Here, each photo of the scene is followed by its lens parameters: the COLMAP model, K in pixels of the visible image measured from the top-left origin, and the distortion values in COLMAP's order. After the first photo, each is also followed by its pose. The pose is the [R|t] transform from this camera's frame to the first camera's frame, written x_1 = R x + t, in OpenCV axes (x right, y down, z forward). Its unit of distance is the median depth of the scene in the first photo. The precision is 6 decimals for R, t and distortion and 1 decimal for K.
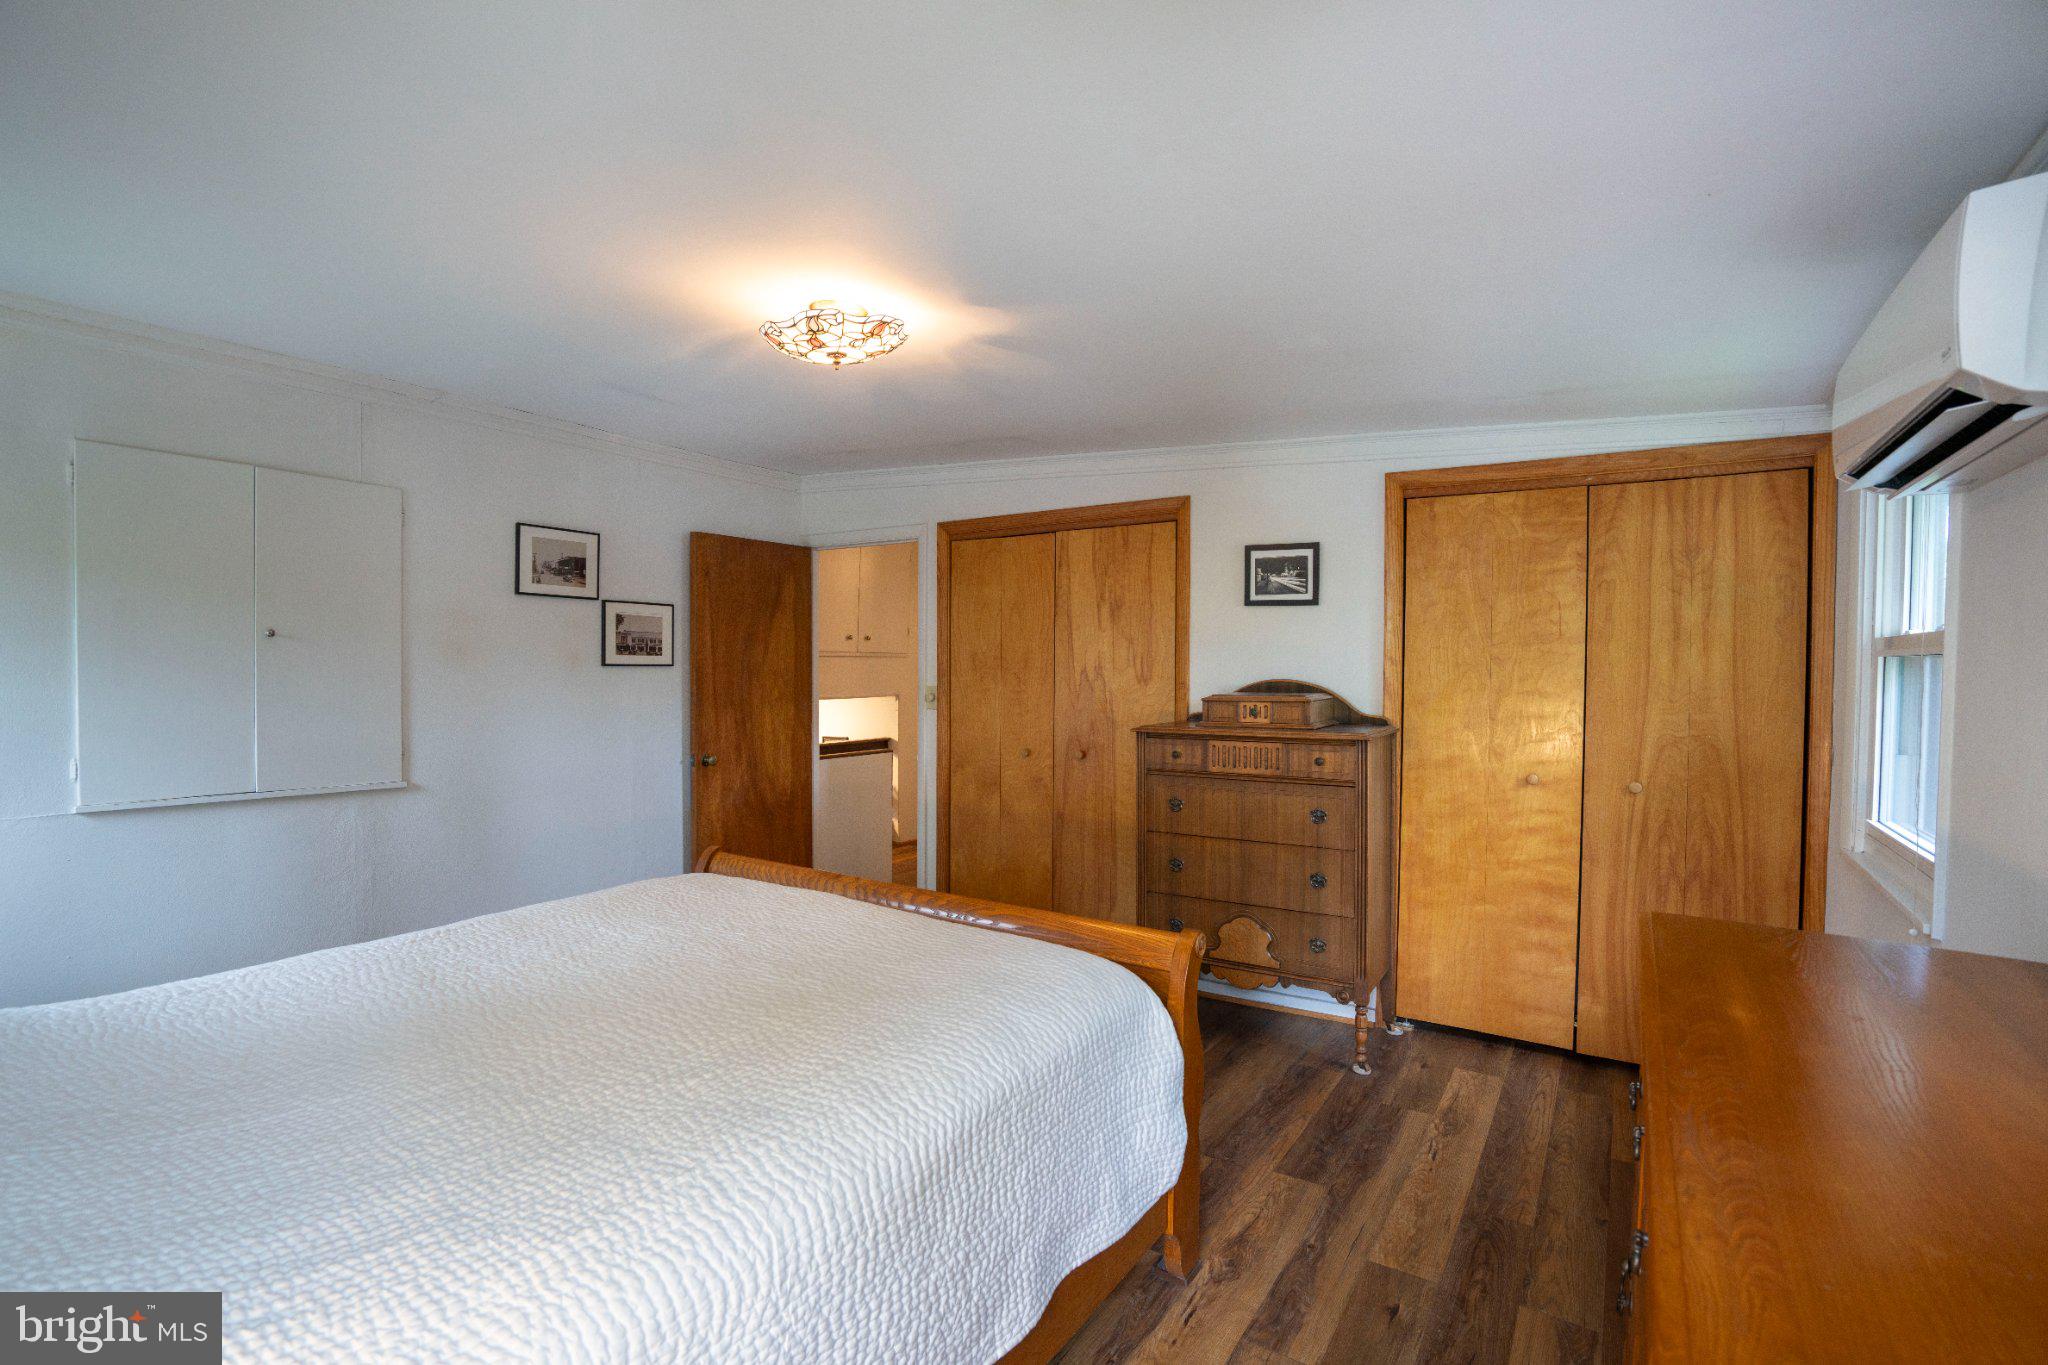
lens RADIAL K [[946.5, 0, 1027.7], [0, 946.5, 683.4], [0, 0, 1]] dist [-0.053307, 0.018497]
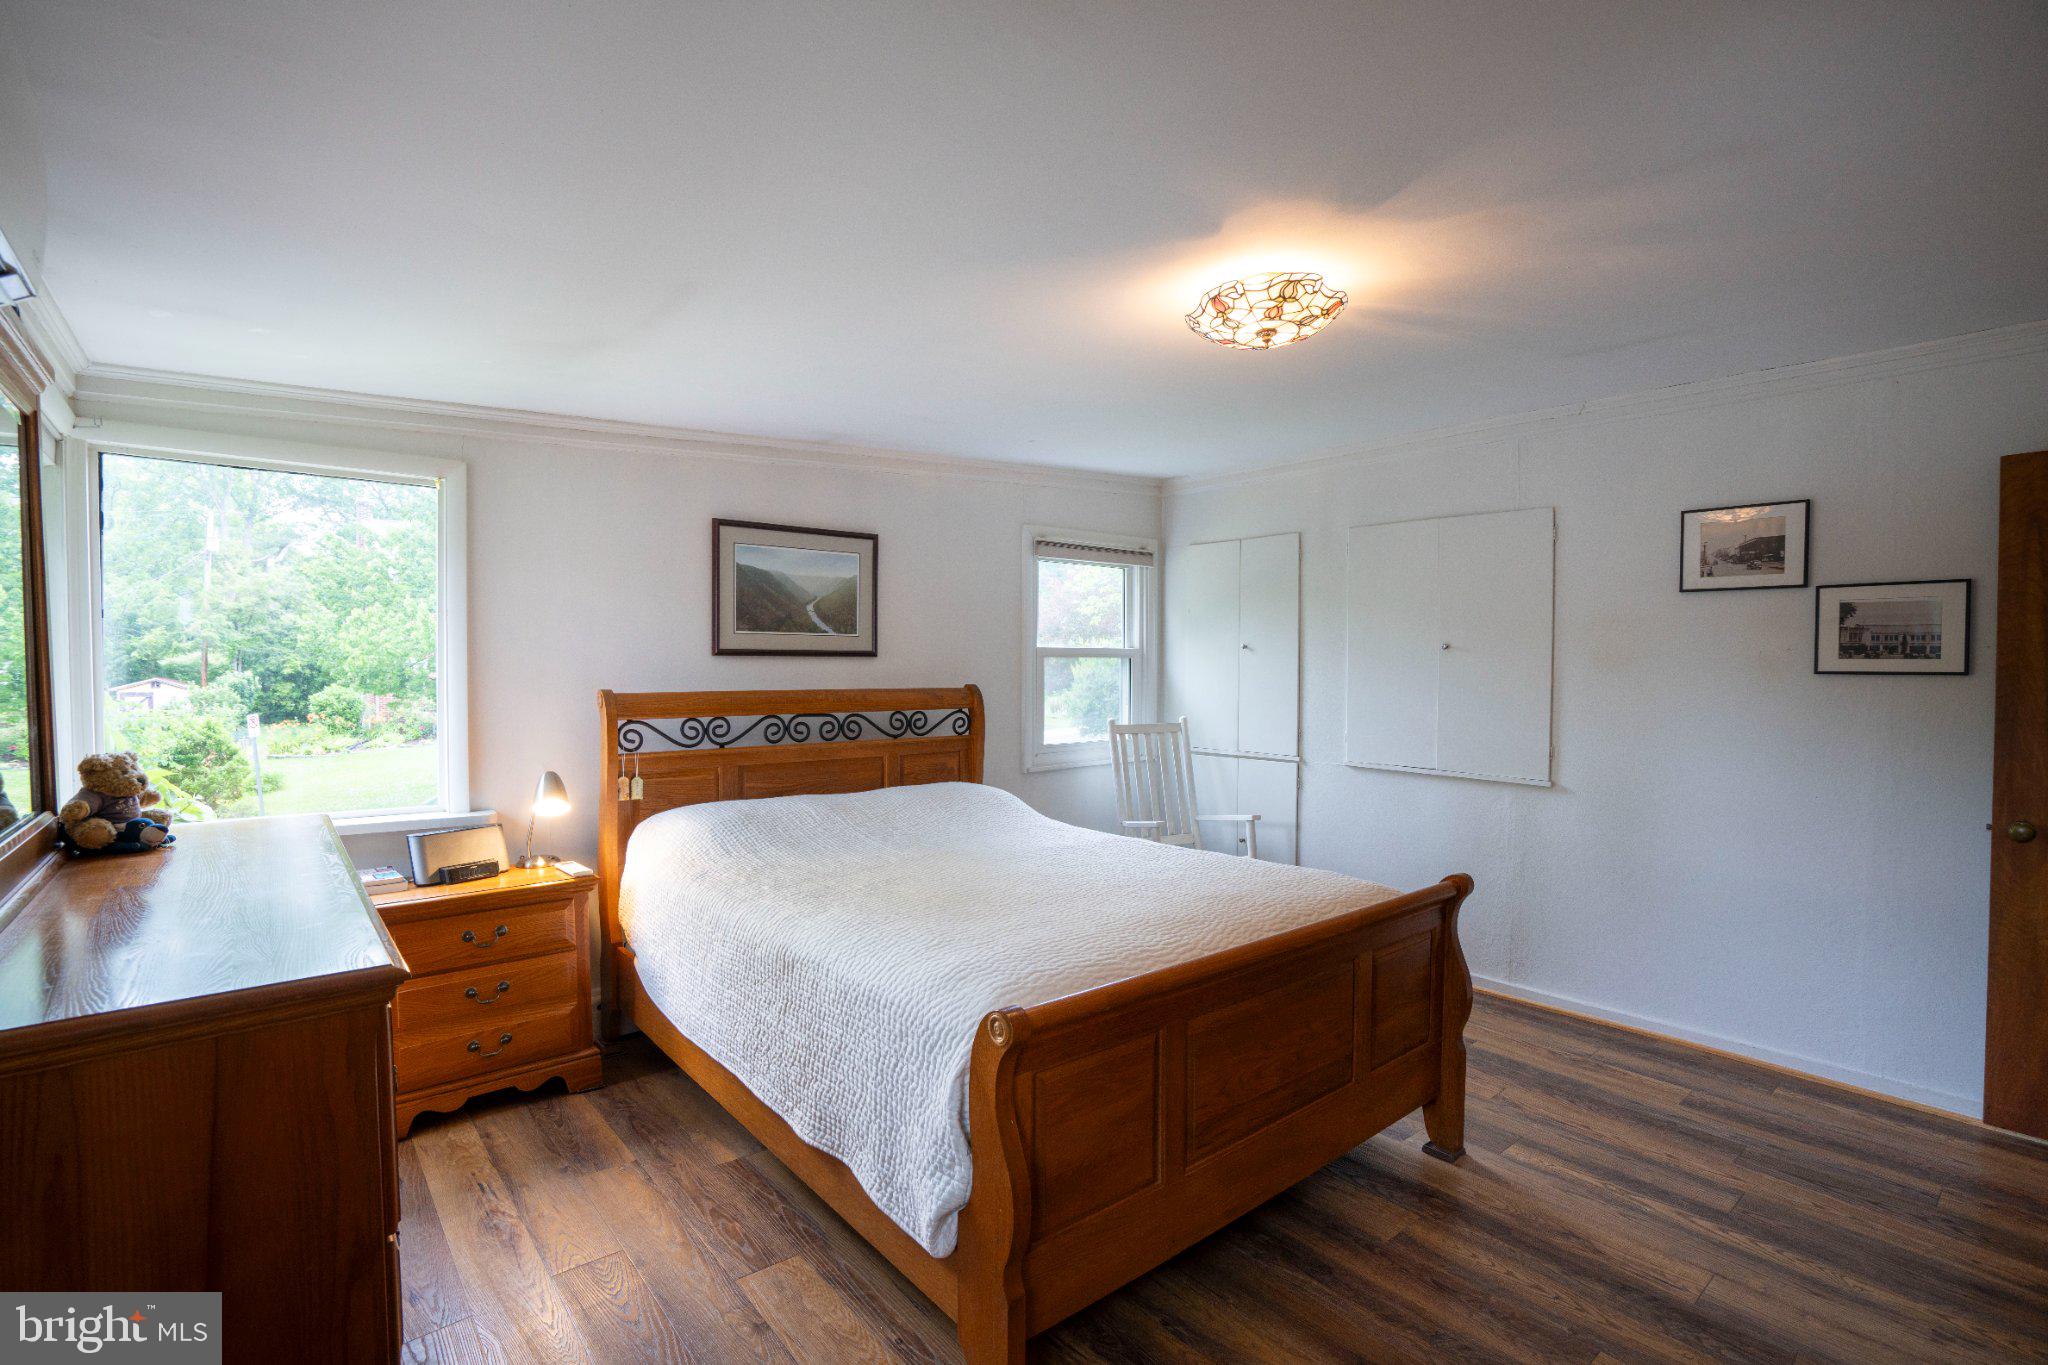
lens RADIAL K [[946.5, 0, 1027.7], [0, 946.5, 679.6], [0, 0, 1]] dist [-0.053307, 0.018497]
pose [[-0.280392, 0.006856, -0.959861, 0.437636], [-0.022124, 0.999663, 0.013603, -0.010312], [0.959631, 0.025050, -0.280145, 0.607291]]
